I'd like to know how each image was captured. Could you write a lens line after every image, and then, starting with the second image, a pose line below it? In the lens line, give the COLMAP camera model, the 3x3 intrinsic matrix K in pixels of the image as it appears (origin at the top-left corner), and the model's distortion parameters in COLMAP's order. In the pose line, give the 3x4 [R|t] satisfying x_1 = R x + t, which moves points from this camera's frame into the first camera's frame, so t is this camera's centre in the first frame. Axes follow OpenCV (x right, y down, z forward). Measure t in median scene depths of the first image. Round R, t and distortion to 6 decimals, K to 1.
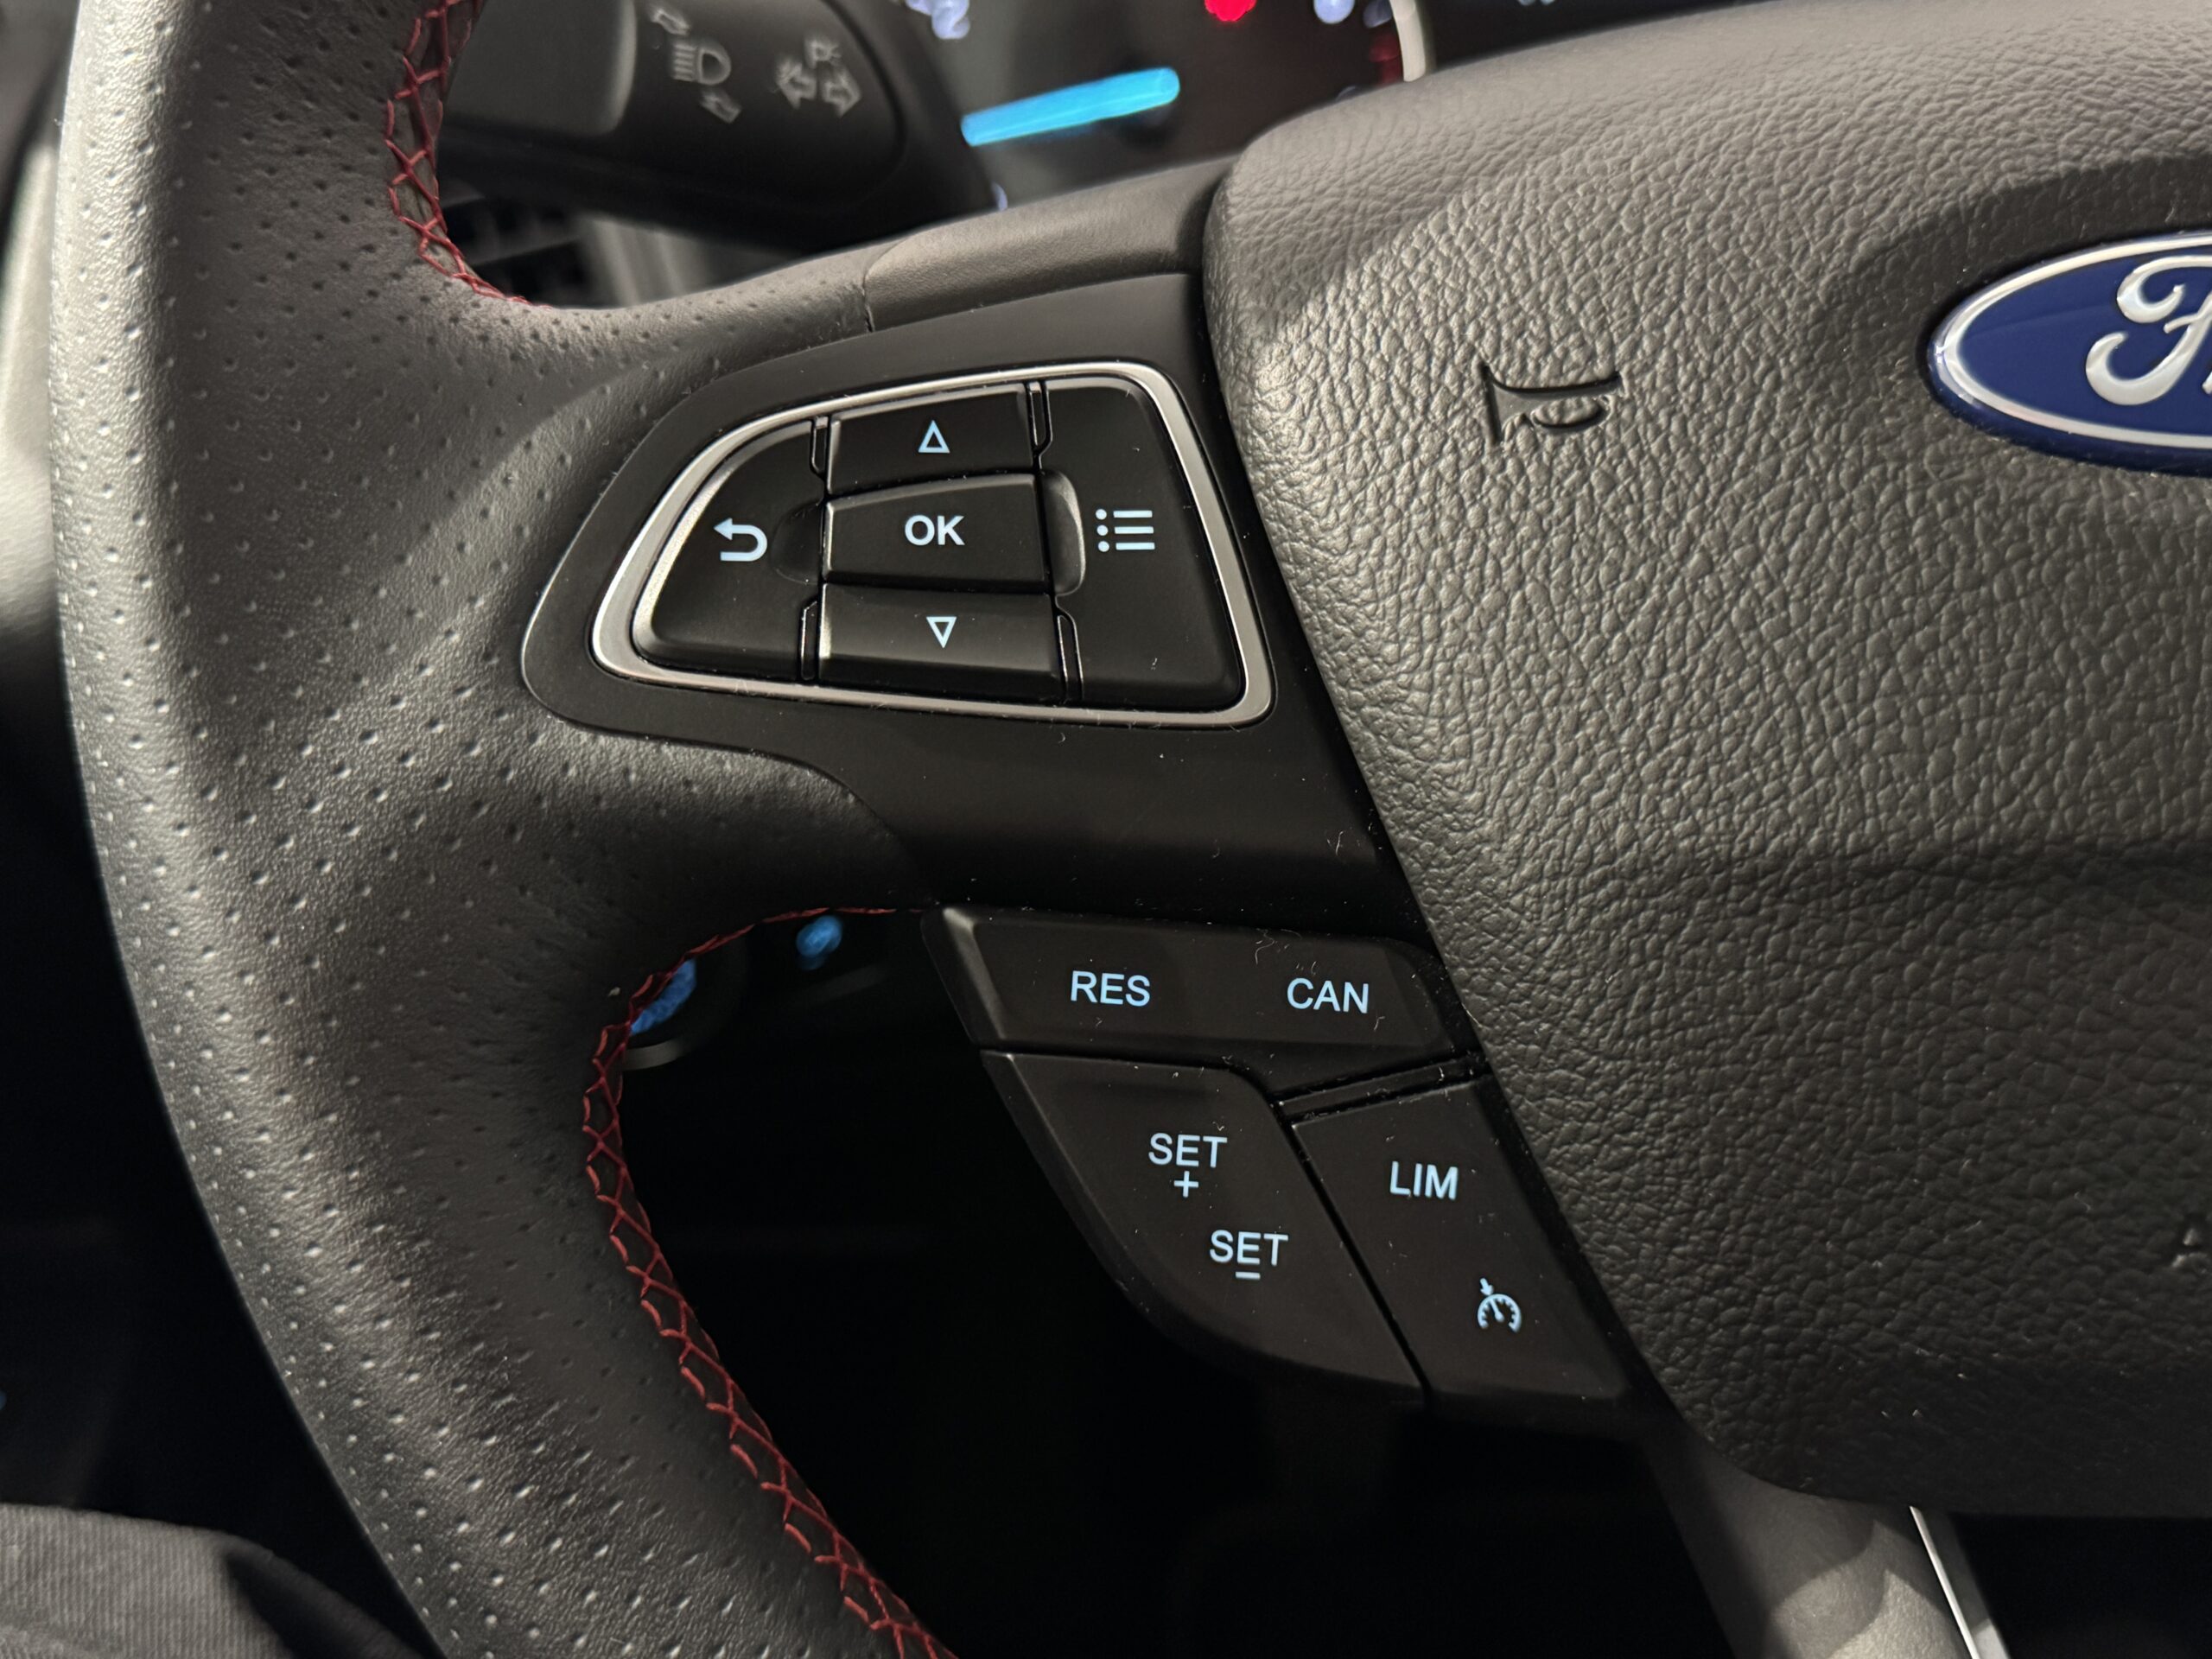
lens RADIAL K [[2285.4, 0, 1106.0], [0, 2285.4, 829.5], [0, 0, 1]] dist [0.119948, -0.397631]
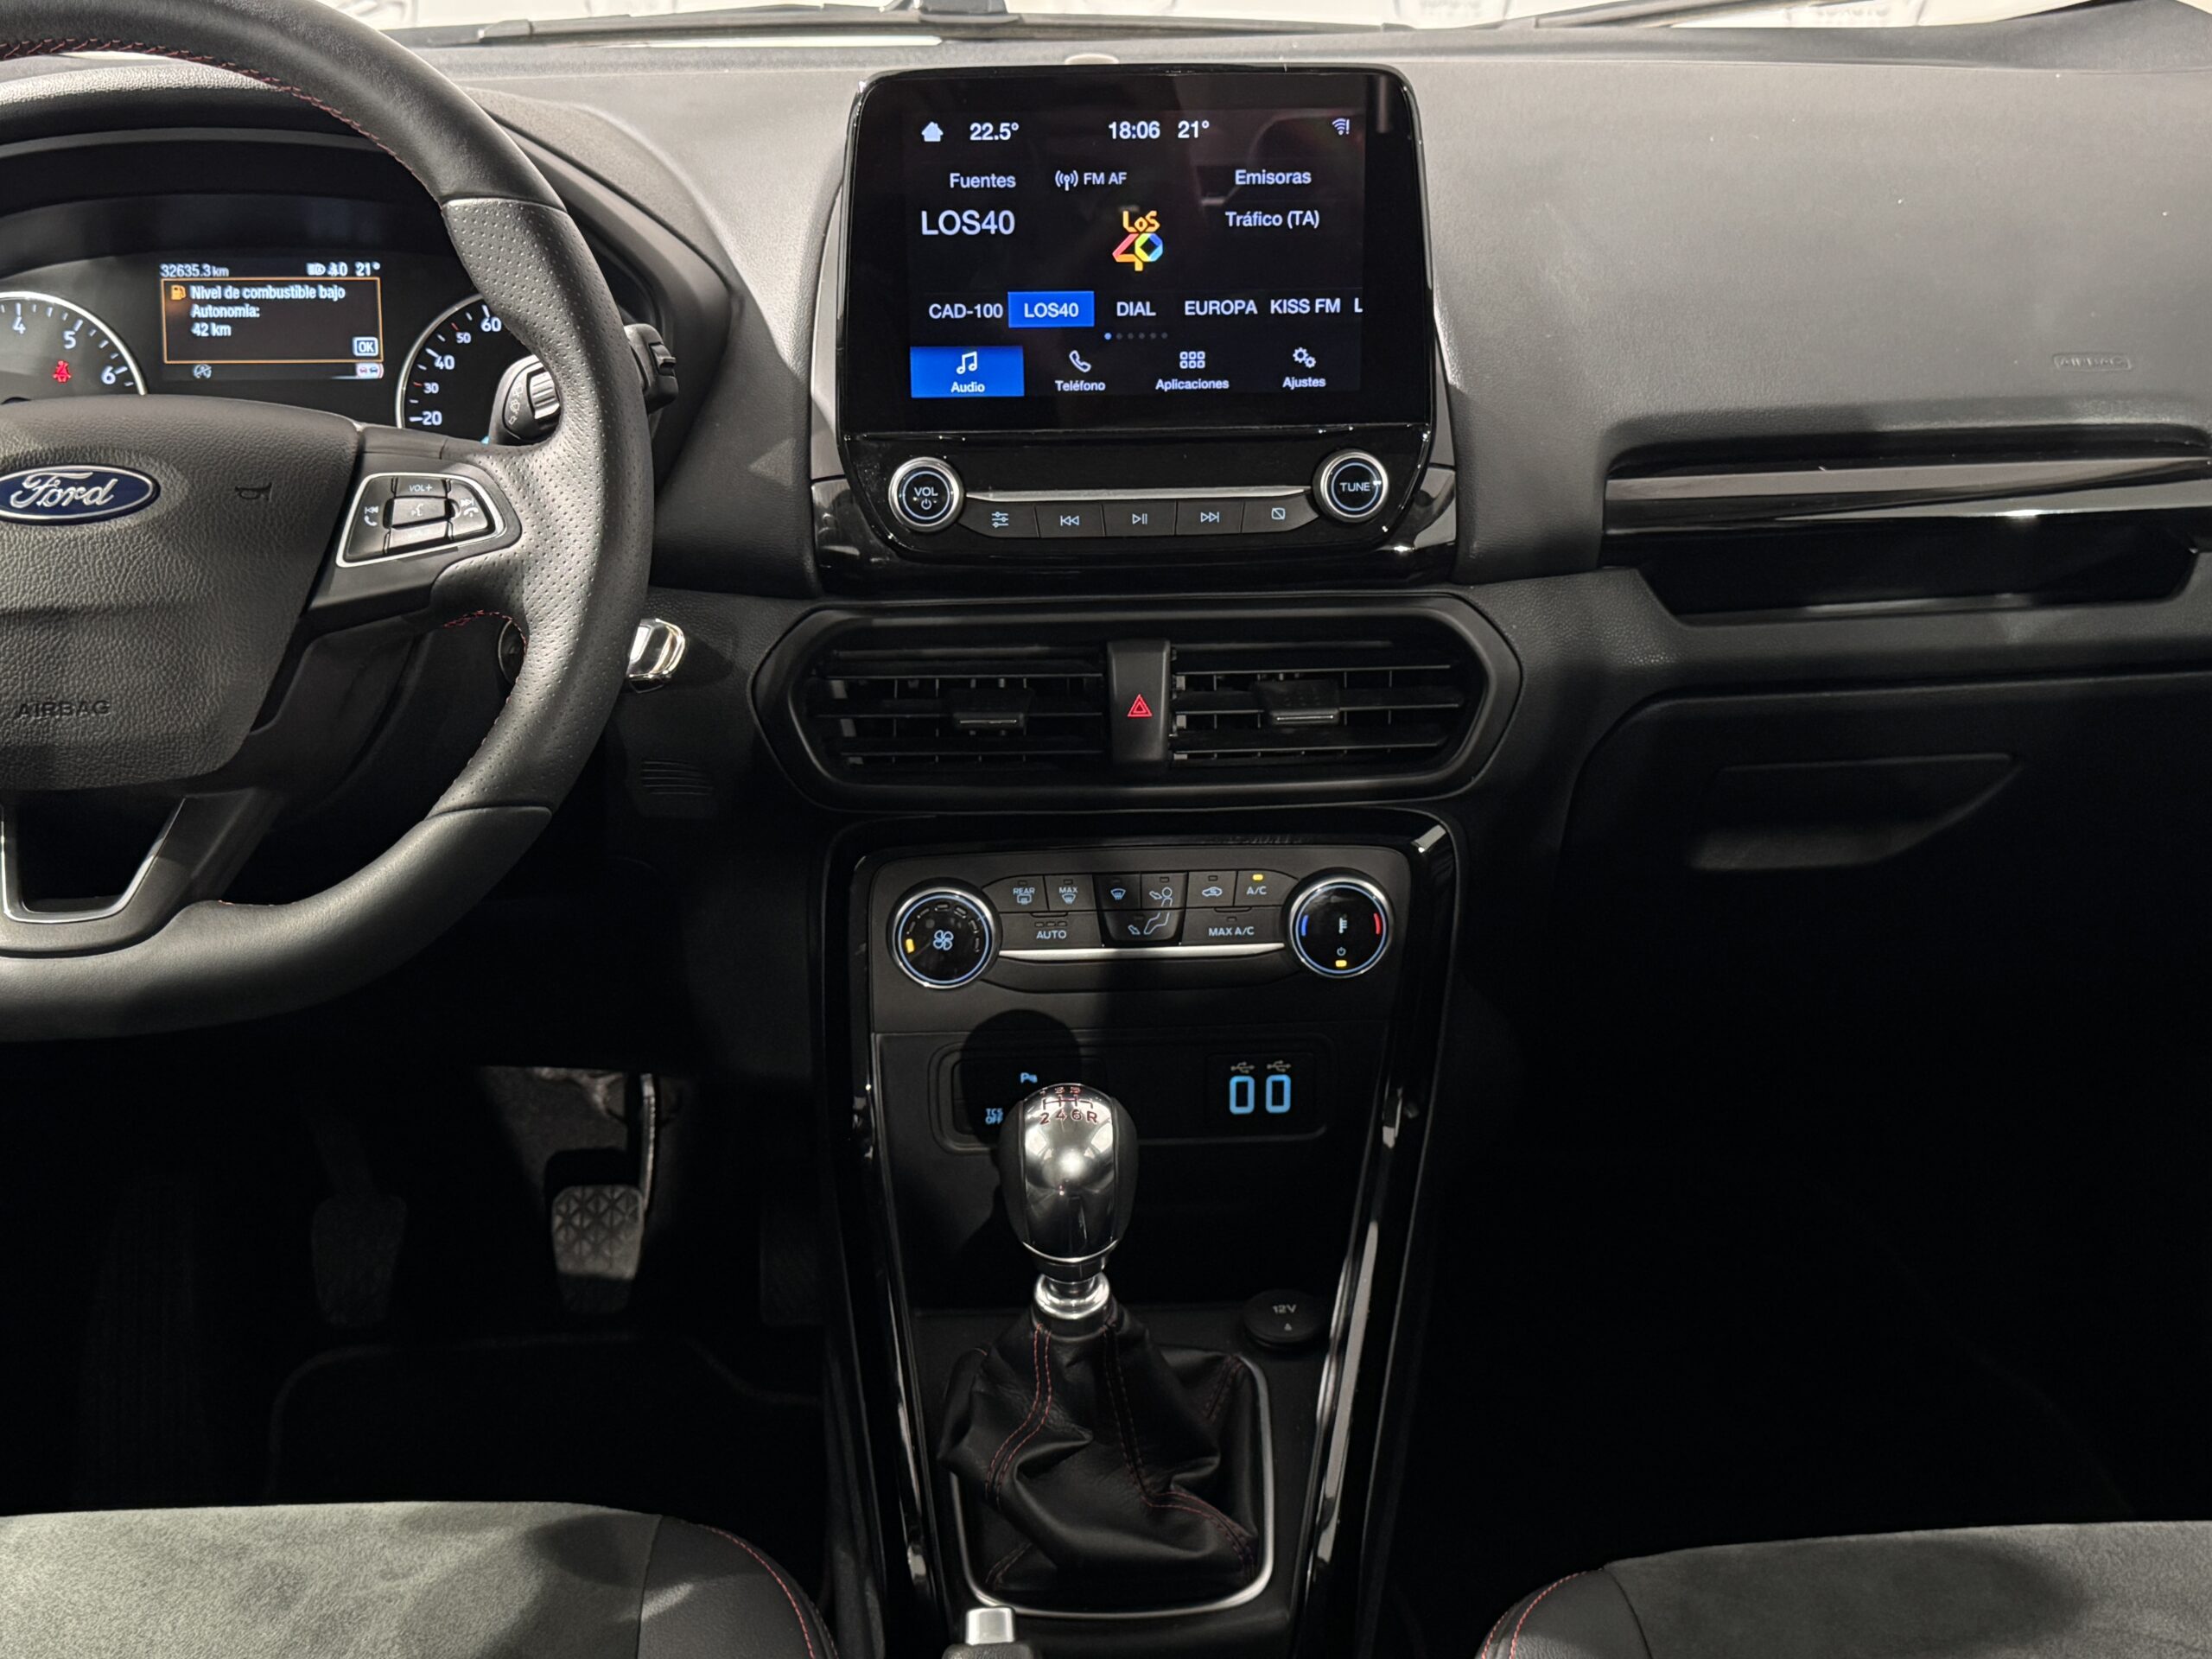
lens RADIAL K [[2678.6, 0, 1094.6], [0, 2678.6, 830.1], [0, 0, 1]] dist [0.208089, -0.516274]
pose [[0.995425, 0.006313, 0.095338, 1.740874], [0.007325, 0.989836, -0.142026, 0.996588], [-0.095266, 0.142075, 0.985261, -3.562052]]
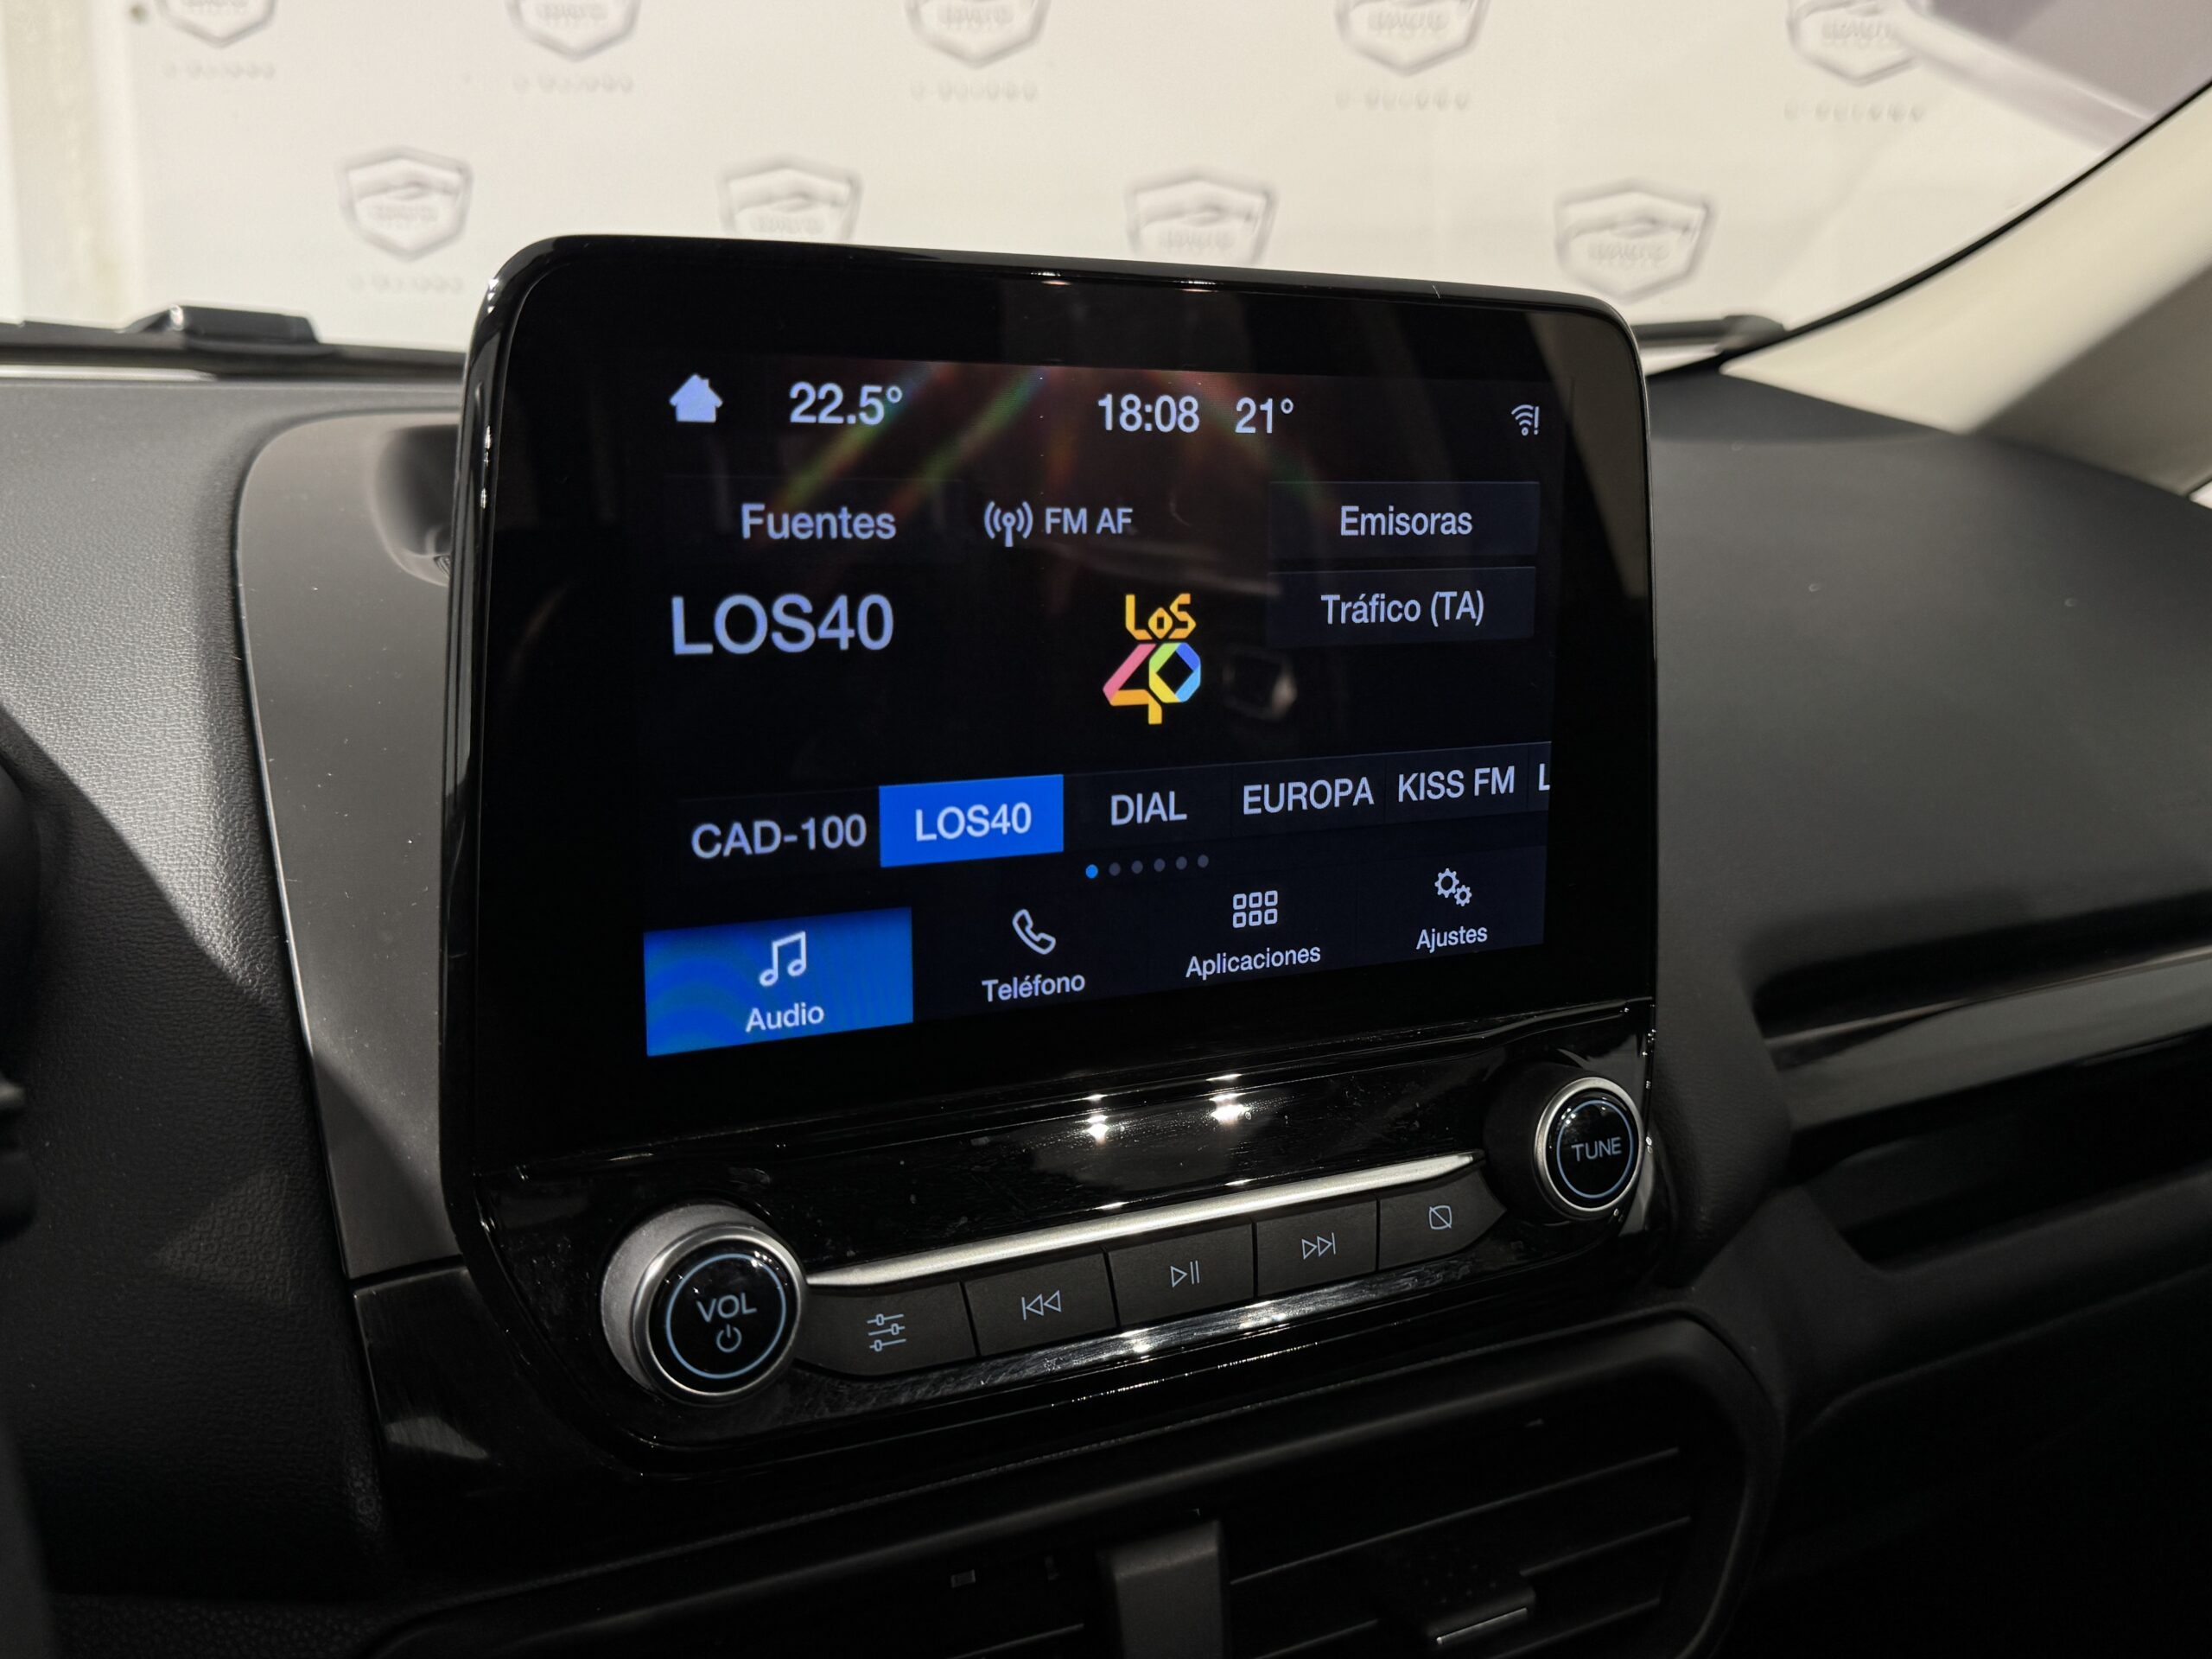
lens RADIAL K [[2031.2, 0, 1104.2], [0, 2031.2, 846.0], [0, 0, 1]] dist [0.156059, -0.335555]
pose [[0.856808, -0.041589, 0.513956, 1.382358], [0.175367, 0.960829, -0.214603, -0.343993], [-0.484899, 0.274004, 0.830539, 0.010592]]
